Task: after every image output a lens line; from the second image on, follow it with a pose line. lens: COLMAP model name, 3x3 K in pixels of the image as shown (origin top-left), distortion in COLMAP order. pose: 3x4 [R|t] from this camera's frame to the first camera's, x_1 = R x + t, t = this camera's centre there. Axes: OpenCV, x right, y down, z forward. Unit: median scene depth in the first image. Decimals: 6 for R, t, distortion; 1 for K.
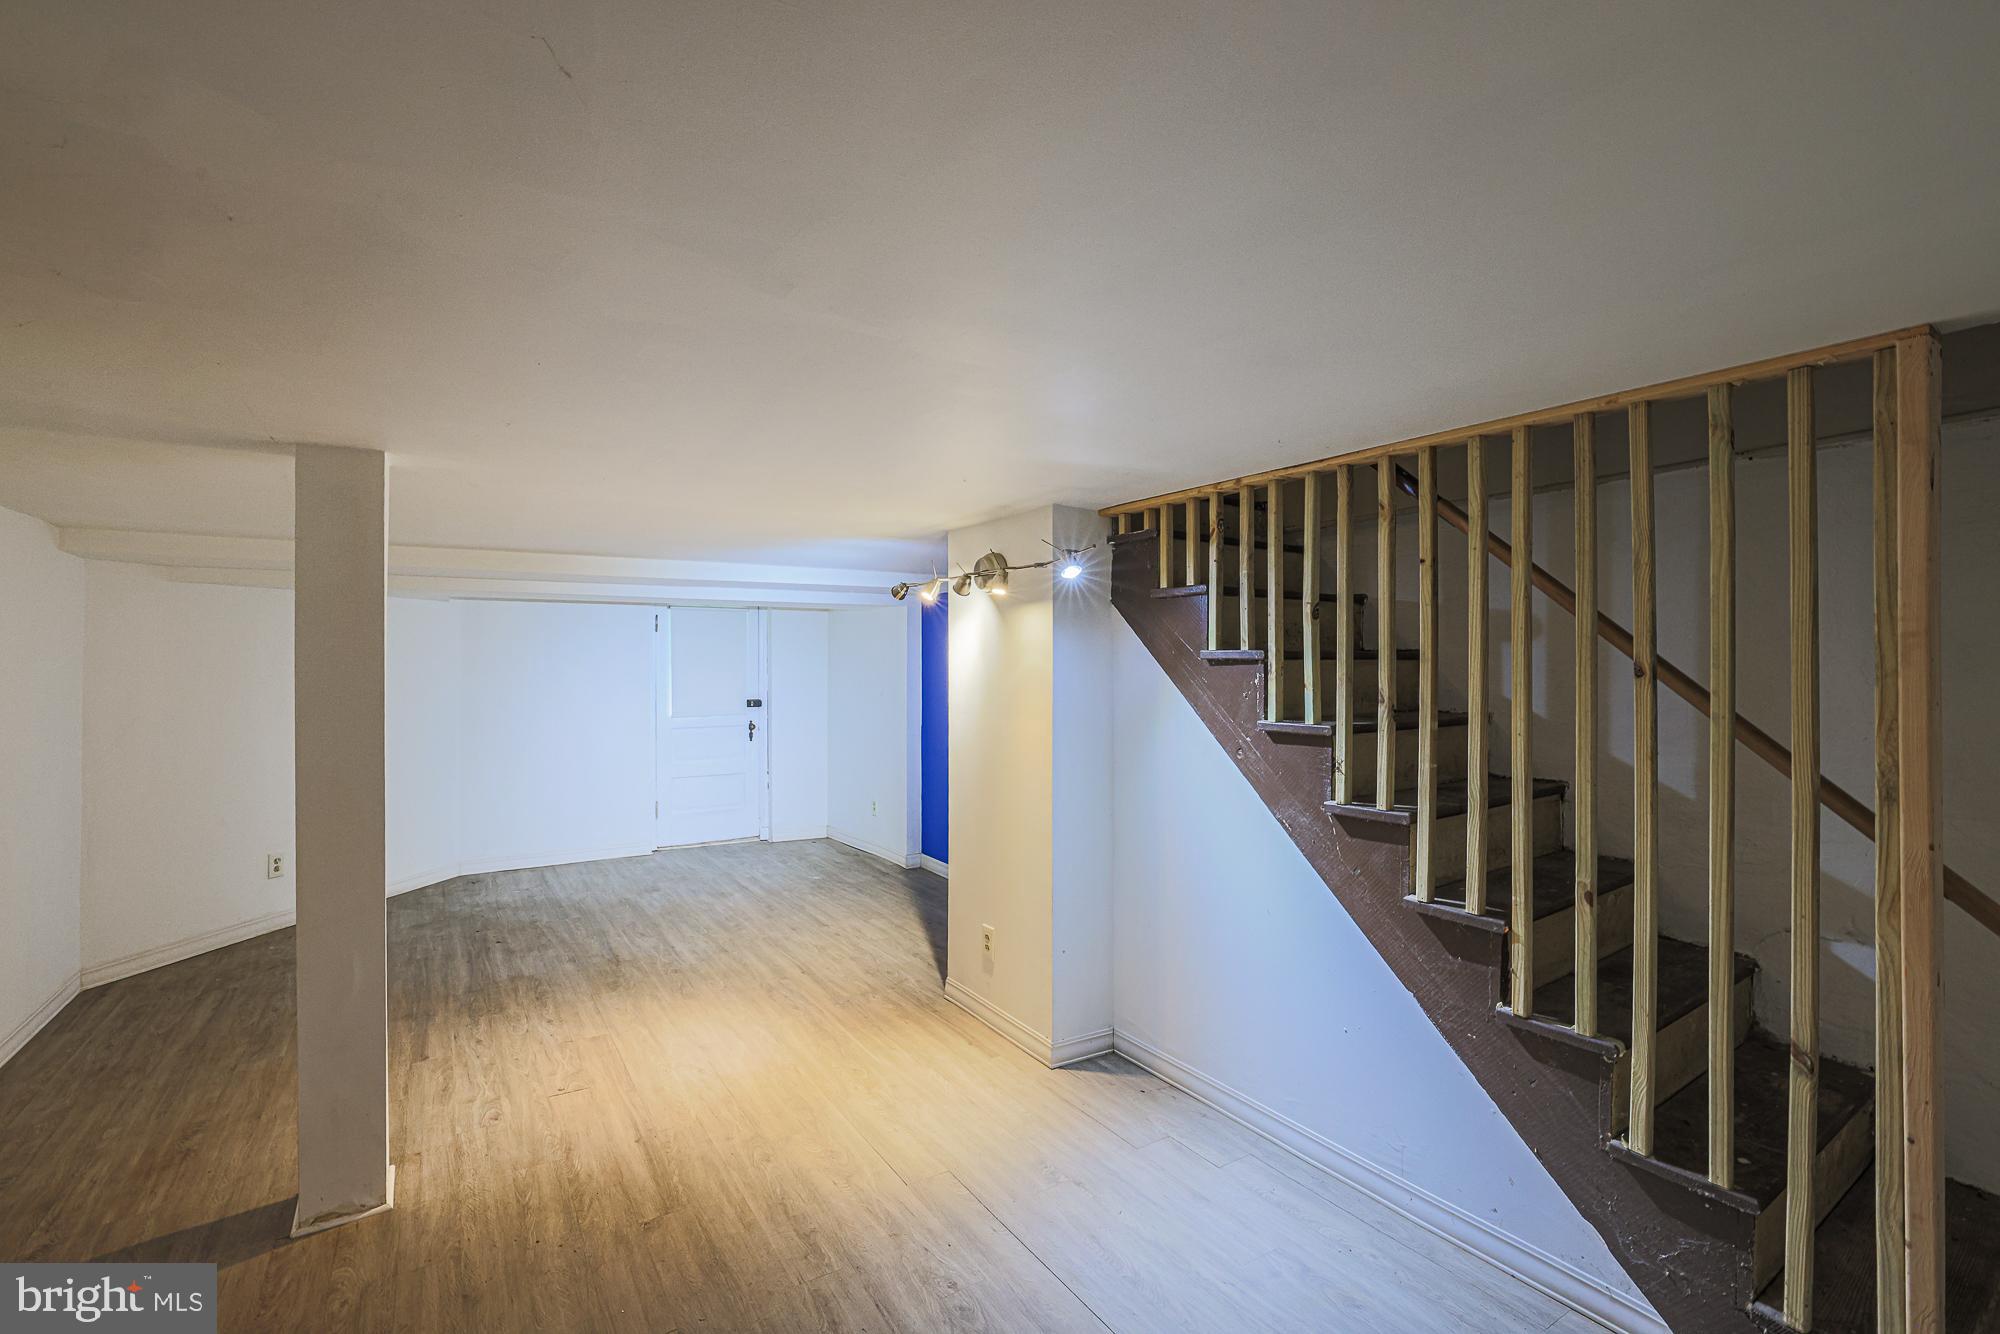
lens RADIAL K [[856.5, 0, 1025.6], [0, 856.5, 659.7], [0, 0, 1]] dist [-0.042268, 0.016101]
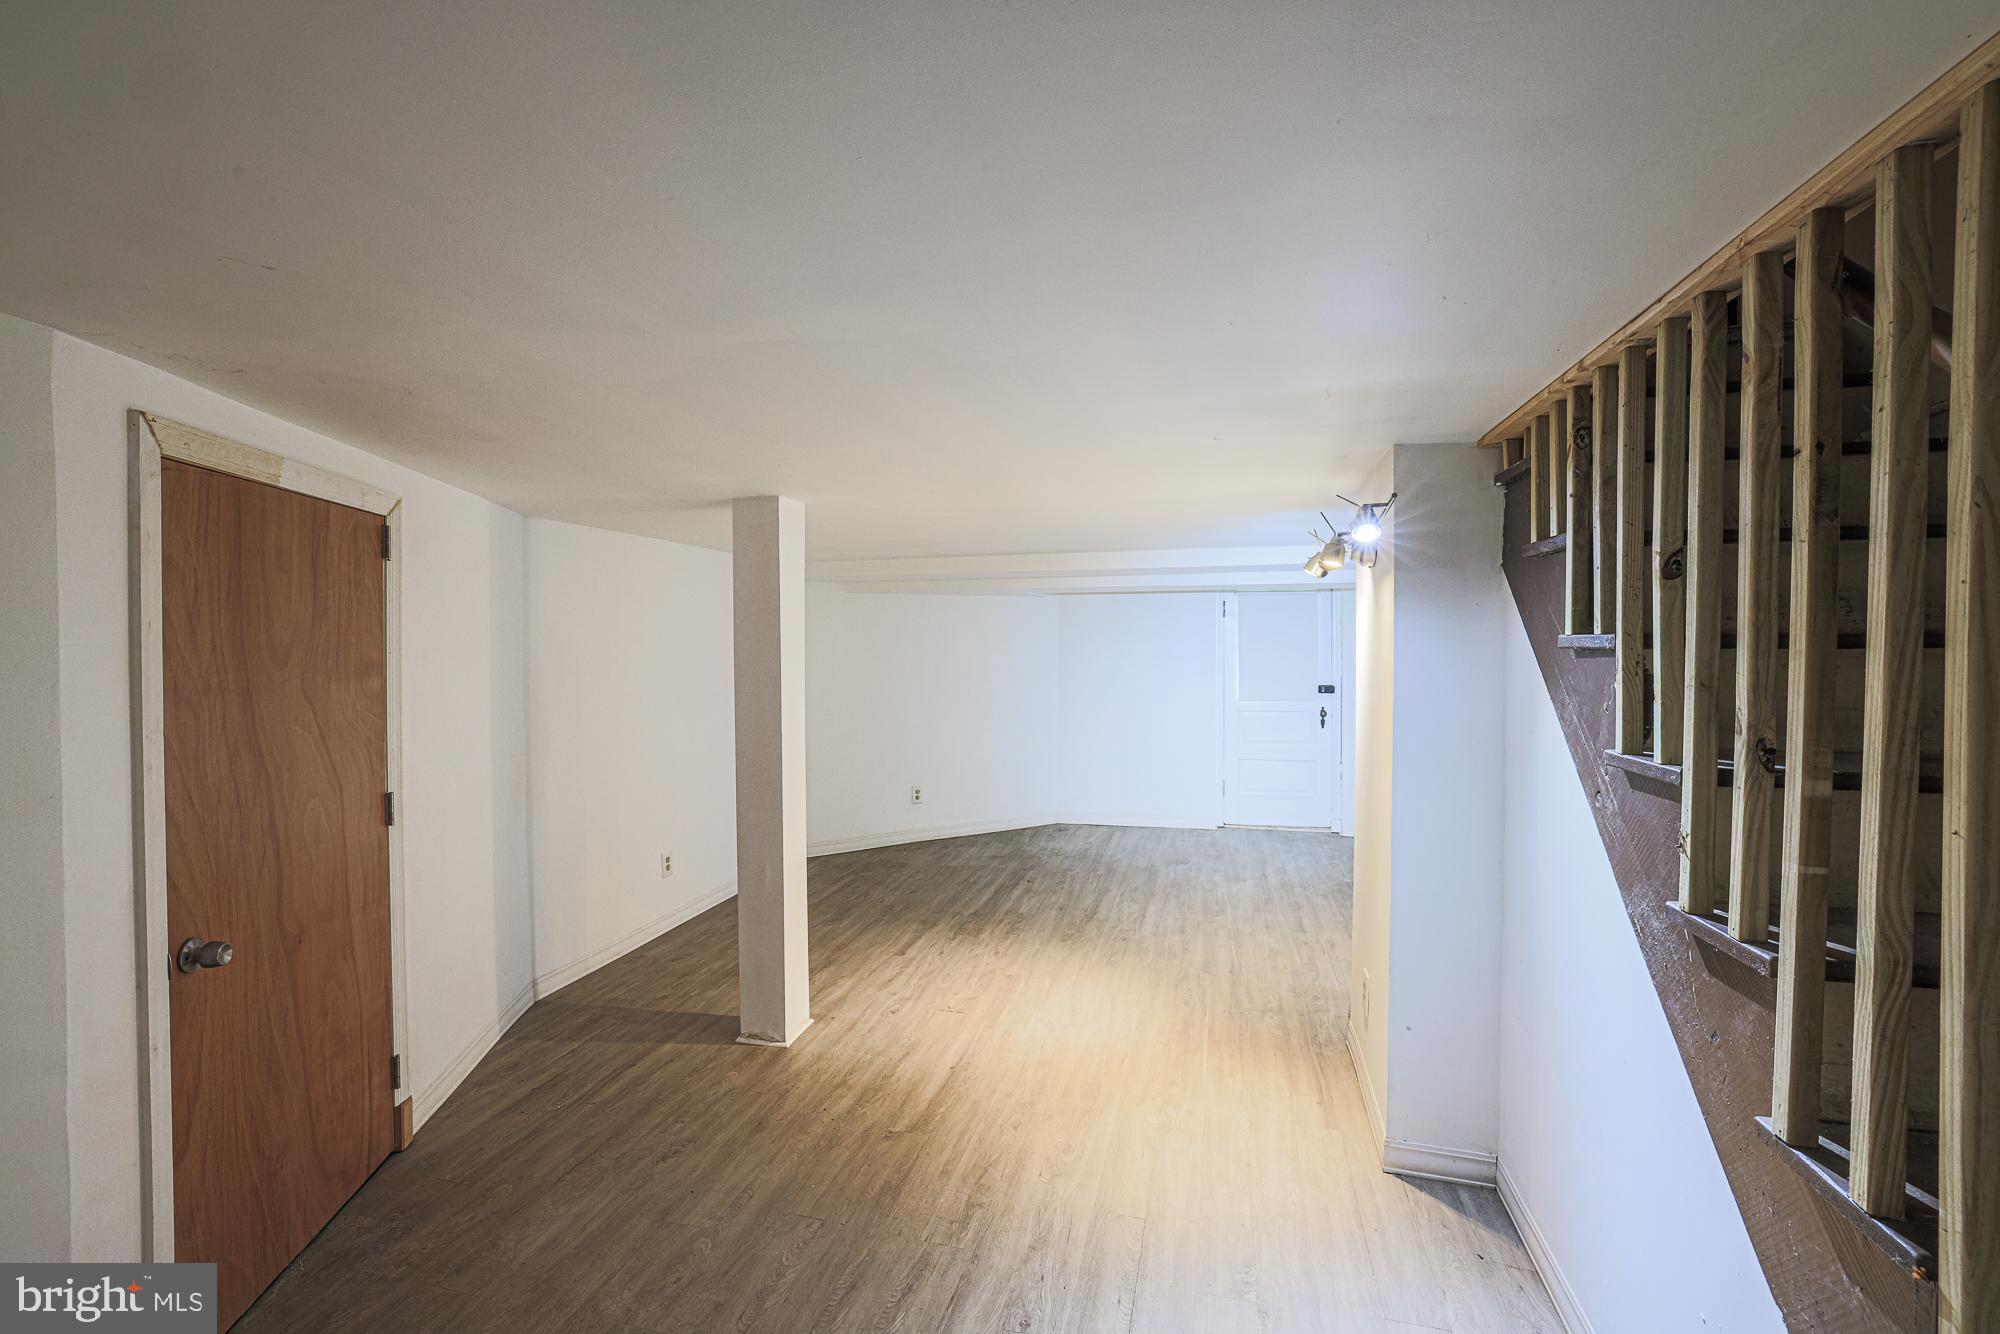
lens RADIAL K [[856.5, 0, 1025.6], [0, 856.5, 659.7], [0, 0, 1]] dist [-0.042268, 0.016101]
pose [[0.677700, 0.008790, -0.735286, 0.350411], [0.007801, 0.999786, 0.019143, -0.006560], [0.735297, -0.018709, 0.677487, 0.227069]]
